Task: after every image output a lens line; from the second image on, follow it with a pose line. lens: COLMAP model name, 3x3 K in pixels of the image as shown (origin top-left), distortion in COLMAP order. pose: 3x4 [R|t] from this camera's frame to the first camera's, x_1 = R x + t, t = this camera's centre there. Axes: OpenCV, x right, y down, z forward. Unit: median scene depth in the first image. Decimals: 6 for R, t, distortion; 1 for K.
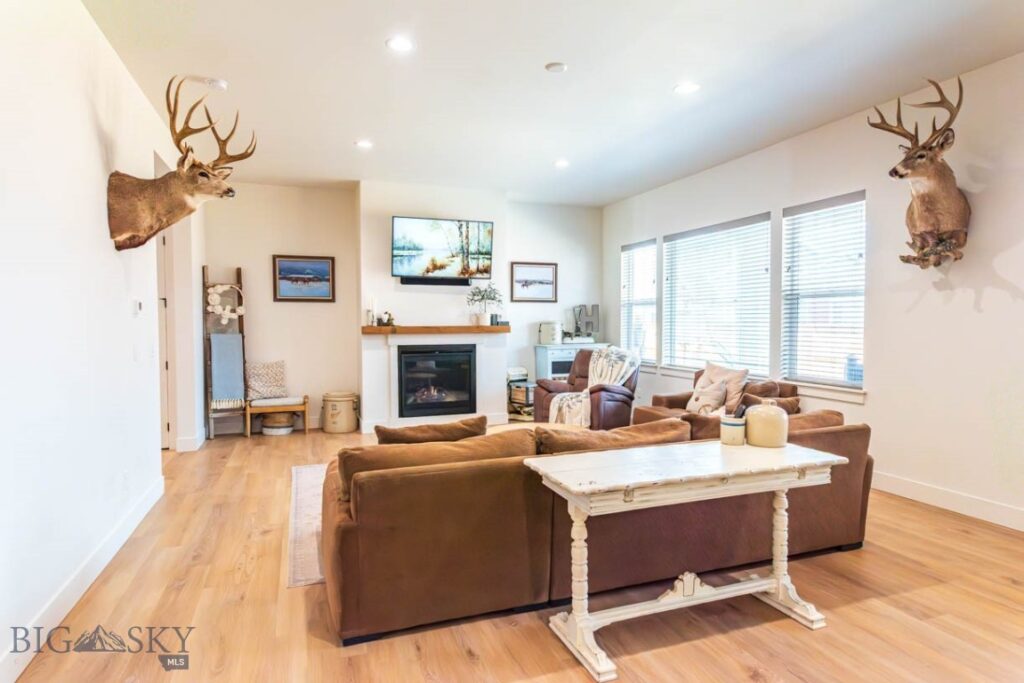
lens RADIAL K [[587.4, 0, 514.7], [0, 587.4, 341.8], [0, 0, 1]] dist [-0.000731, 0.000056]
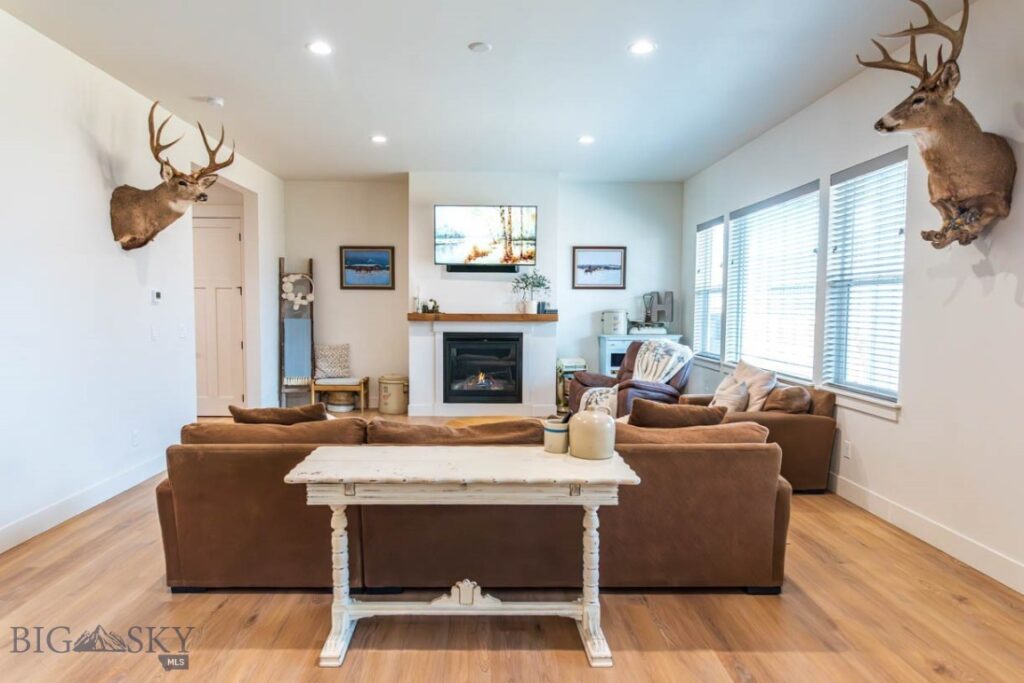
lens RADIAL K [[609.8, 0, 486.0], [0, 609.8, 341.9], [0, 0, 1]] dist [-0.001825, -0.000284]
pose [[0.938380, 0.028509, -0.344428, 0.242024], [-0.020316, 0.999419, 0.027374, -0.007656], [0.345008, -0.018690, 0.938414, 0.033571]]
